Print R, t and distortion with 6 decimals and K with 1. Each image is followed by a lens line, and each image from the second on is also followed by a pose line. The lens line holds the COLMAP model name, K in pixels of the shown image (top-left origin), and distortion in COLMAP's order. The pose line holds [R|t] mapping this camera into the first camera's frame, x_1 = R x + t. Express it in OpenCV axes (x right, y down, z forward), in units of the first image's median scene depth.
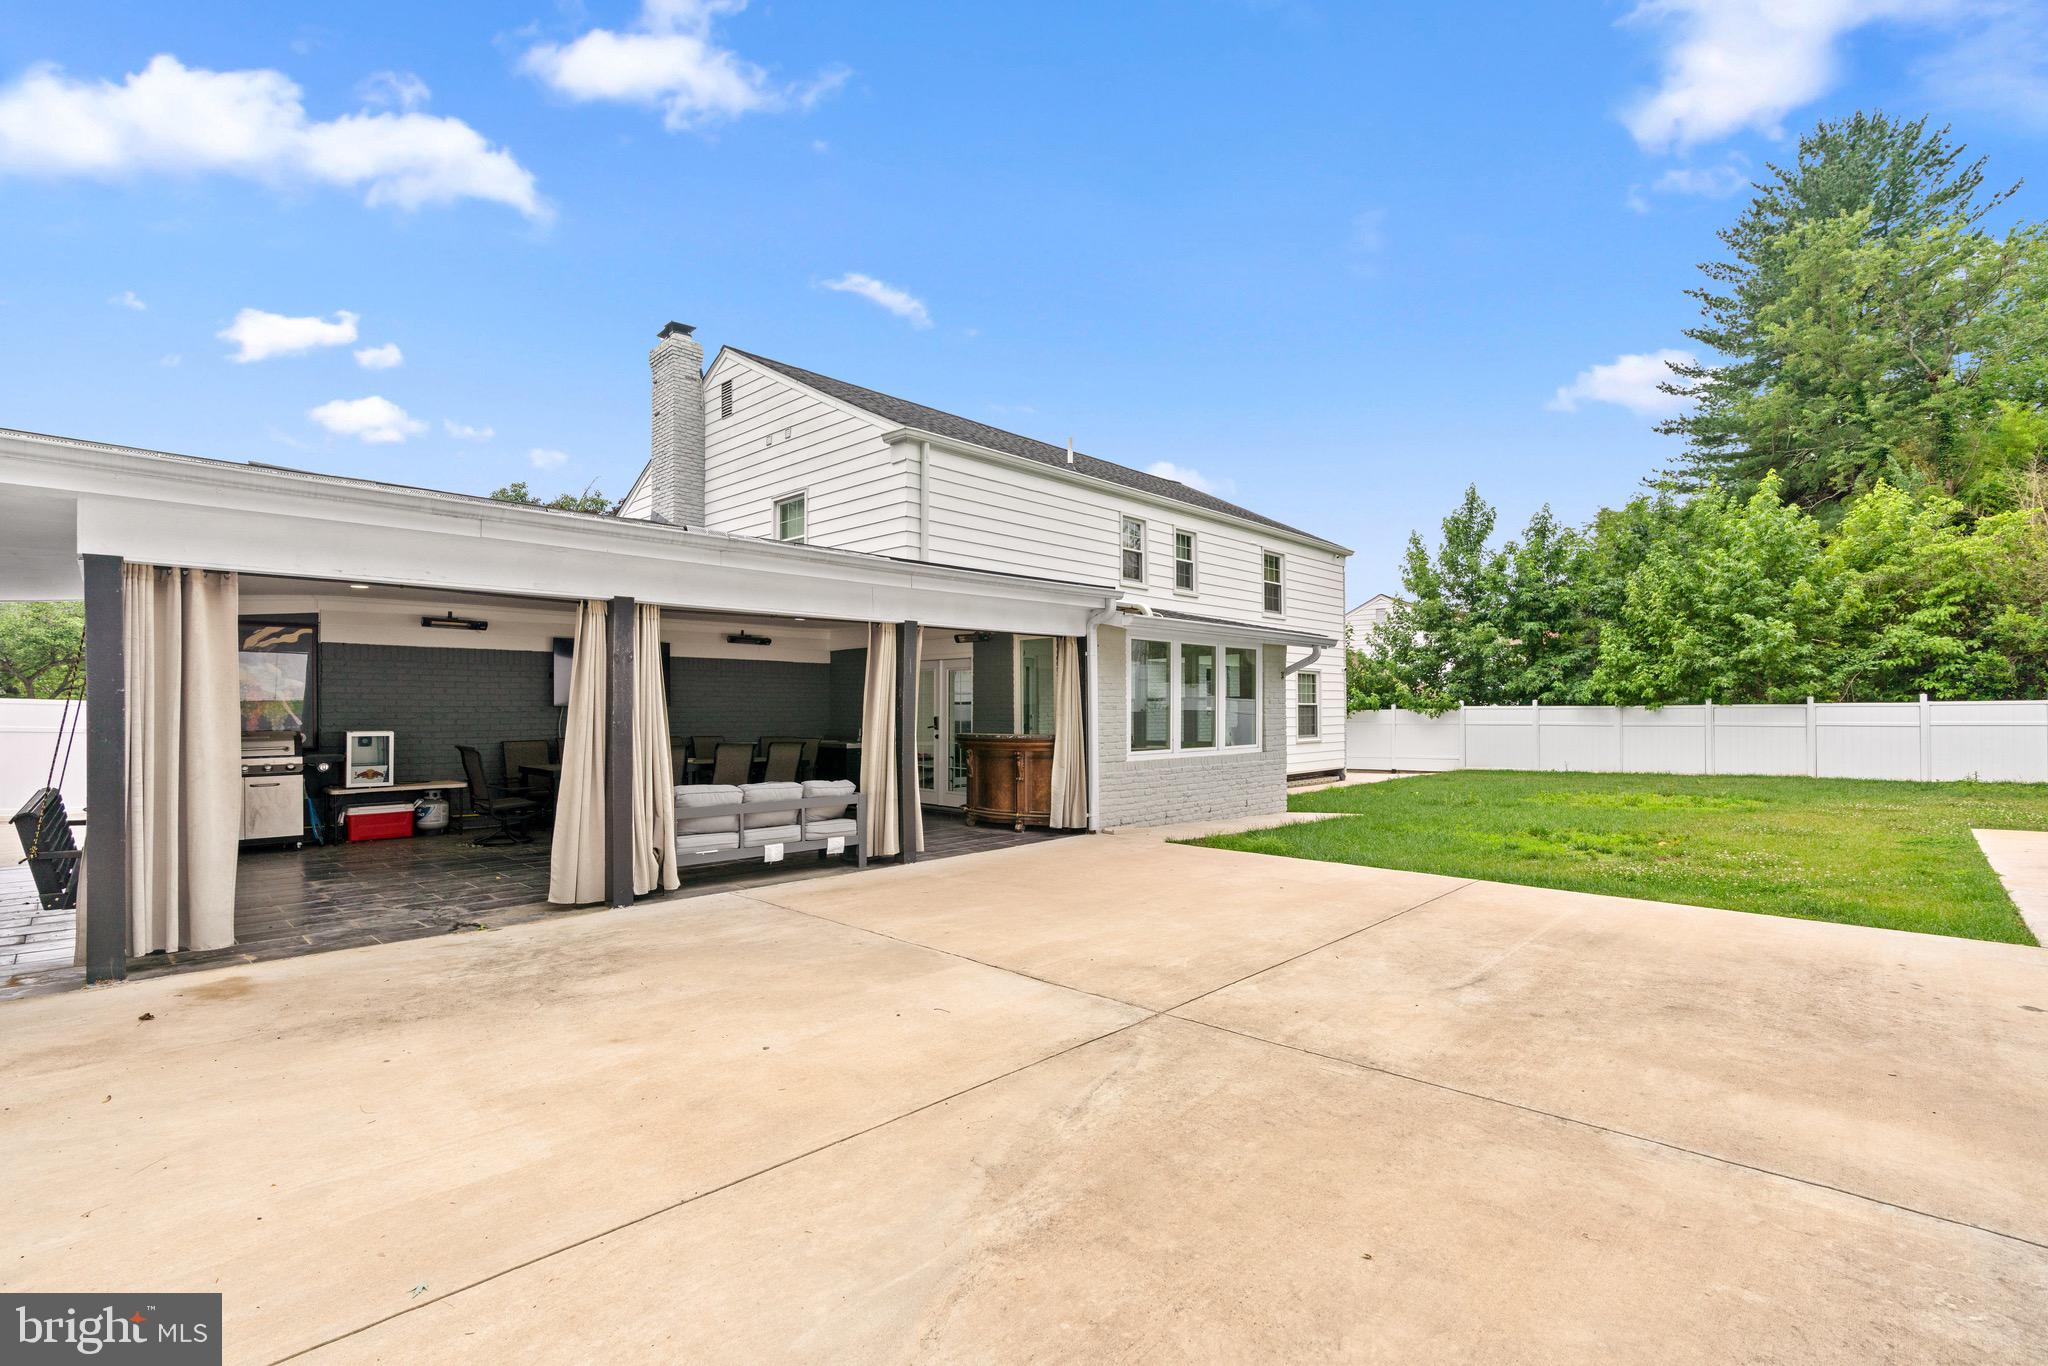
lens RADIAL K [[959.1, 0, 1009.0], [0, 959.1, 709.9], [0, 0, 1]] dist [-0.015721, 0.007276]
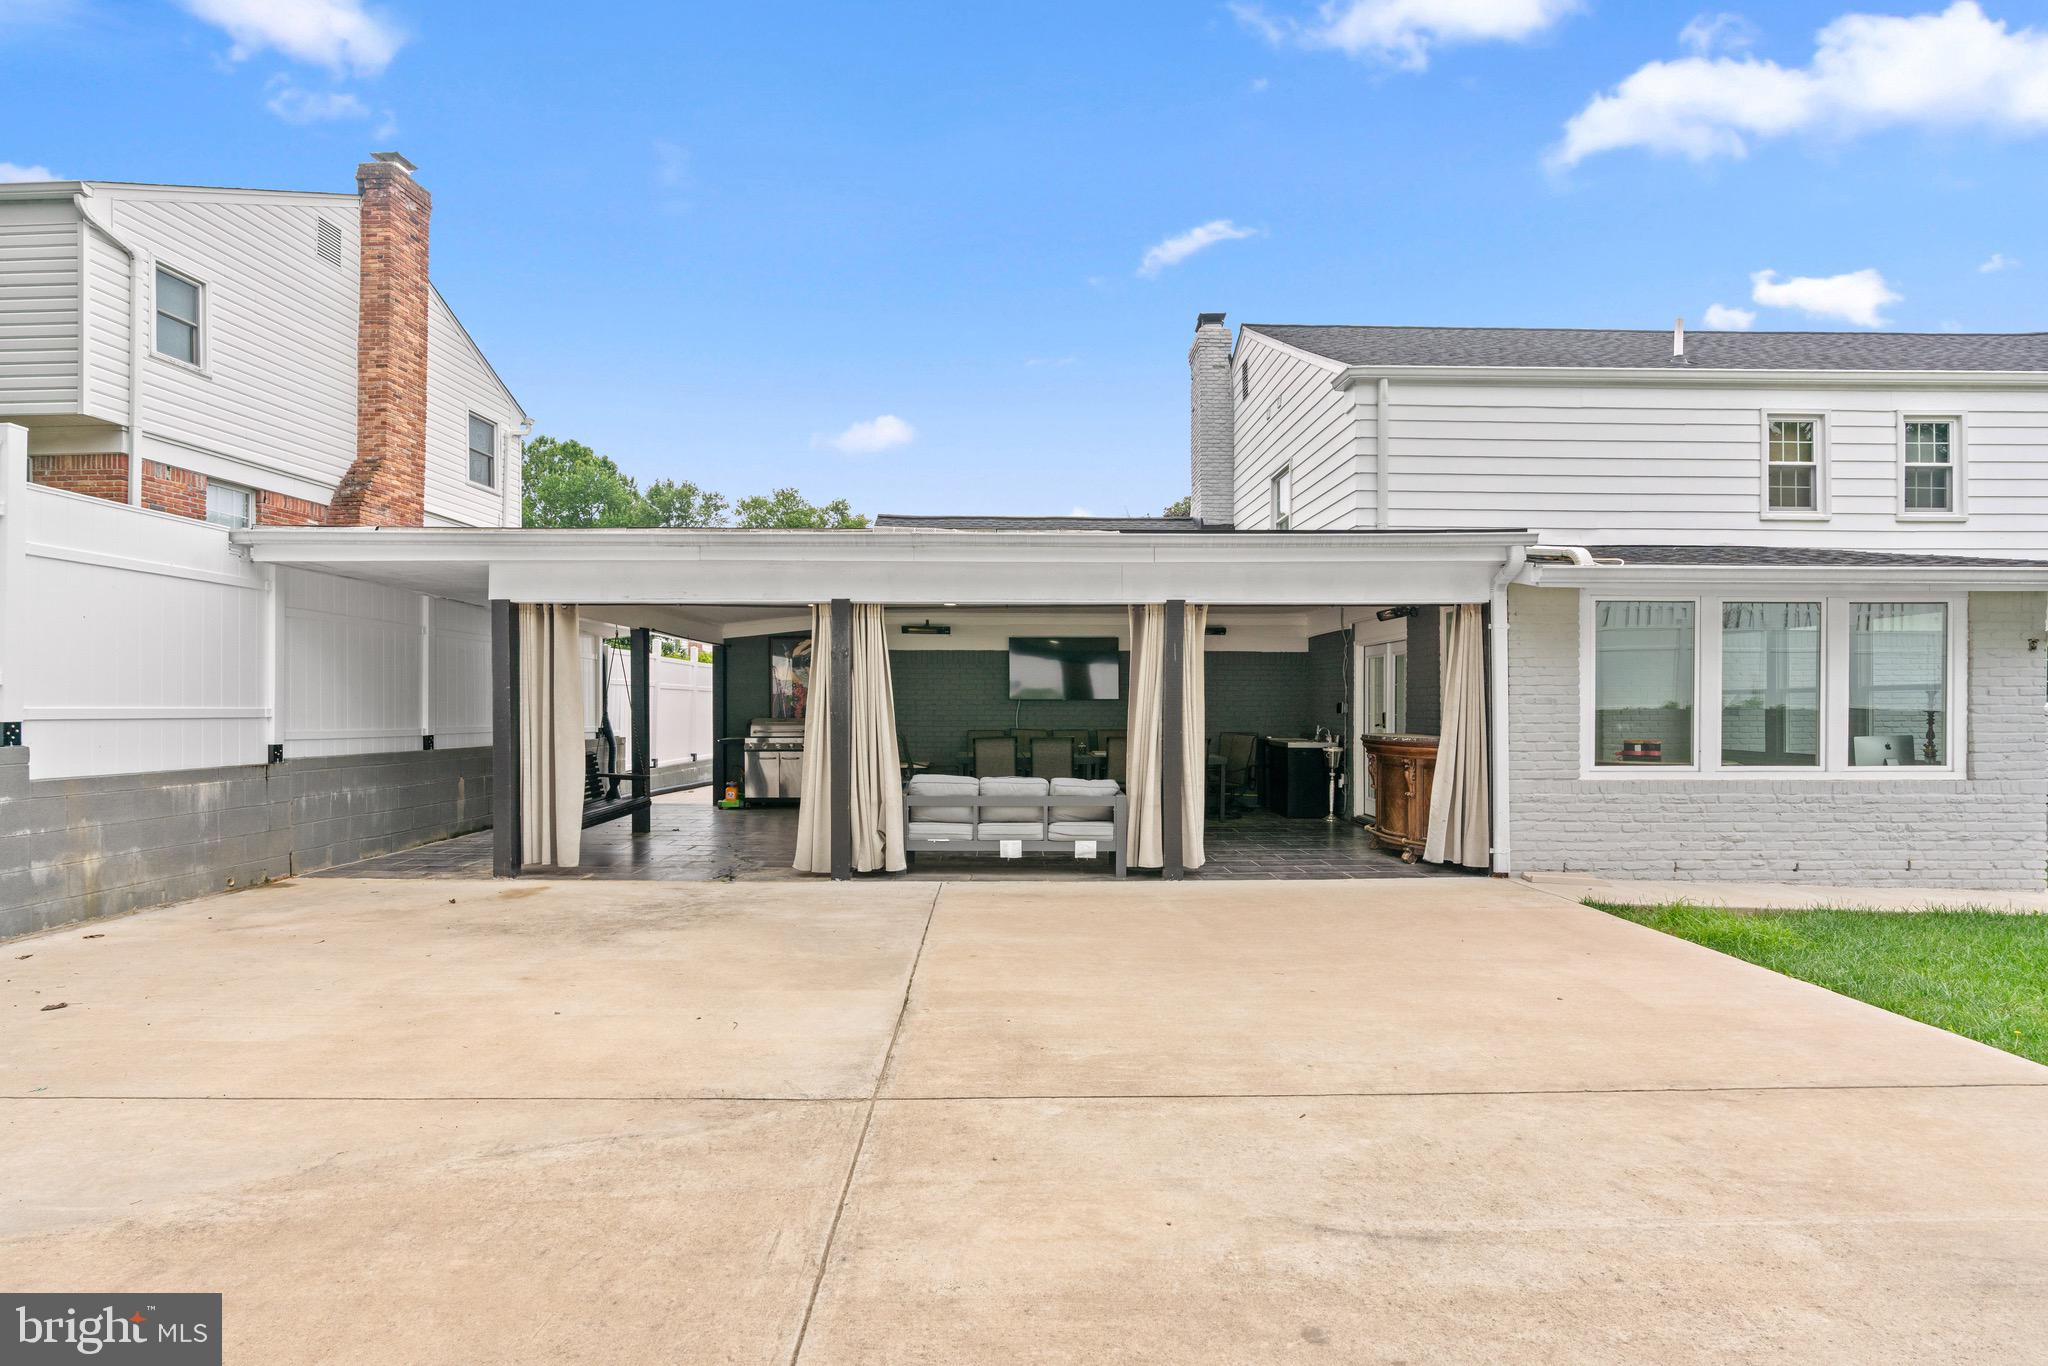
lens RADIAL K [[959.1, 0, 1009.0], [0, 959.1, 709.9], [0, 0, 1]] dist [-0.015721, 0.007276]
pose [[0.697613, 0.007345, -0.716437, 0.516771], [-0.003934, 0.999972, 0.006422, 0.001580], [0.716464, -0.001662, 0.697622, 0.365000]]
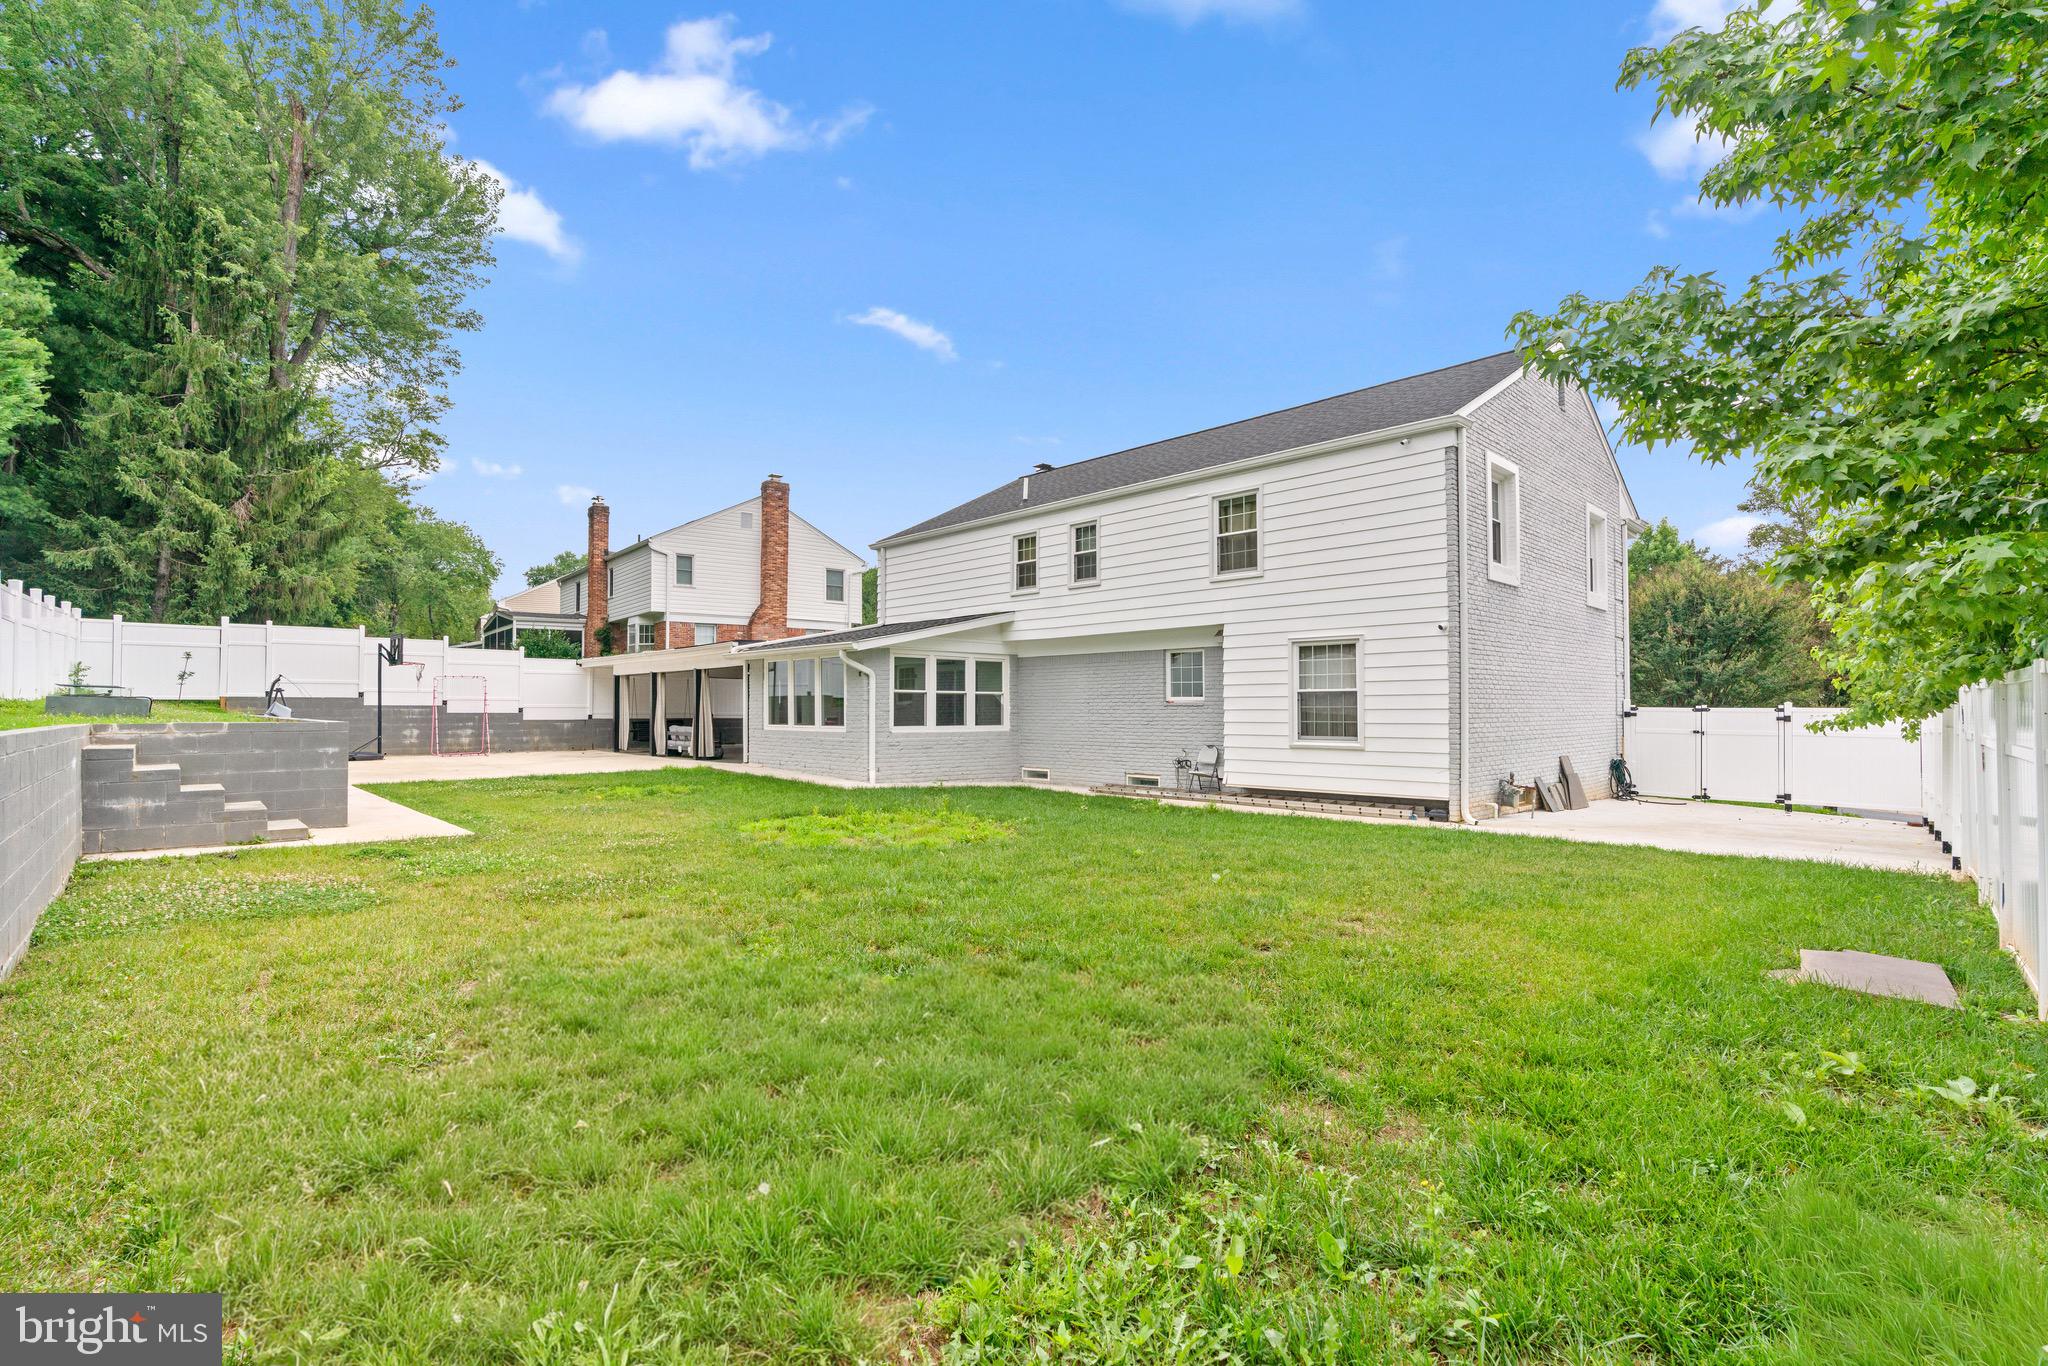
lens RADIAL K [[959.1, 0, 1009.0], [0, 959.1, 709.9], [0, 0, 1]] dist [-0.015721, 0.007276]
pose [[-0.040918, -0.006085, -0.999144, 3.055024], [0.004576, 0.999970, -0.006277, 0.060558], [0.999152, -0.004829, -0.040889, 2.361825]]
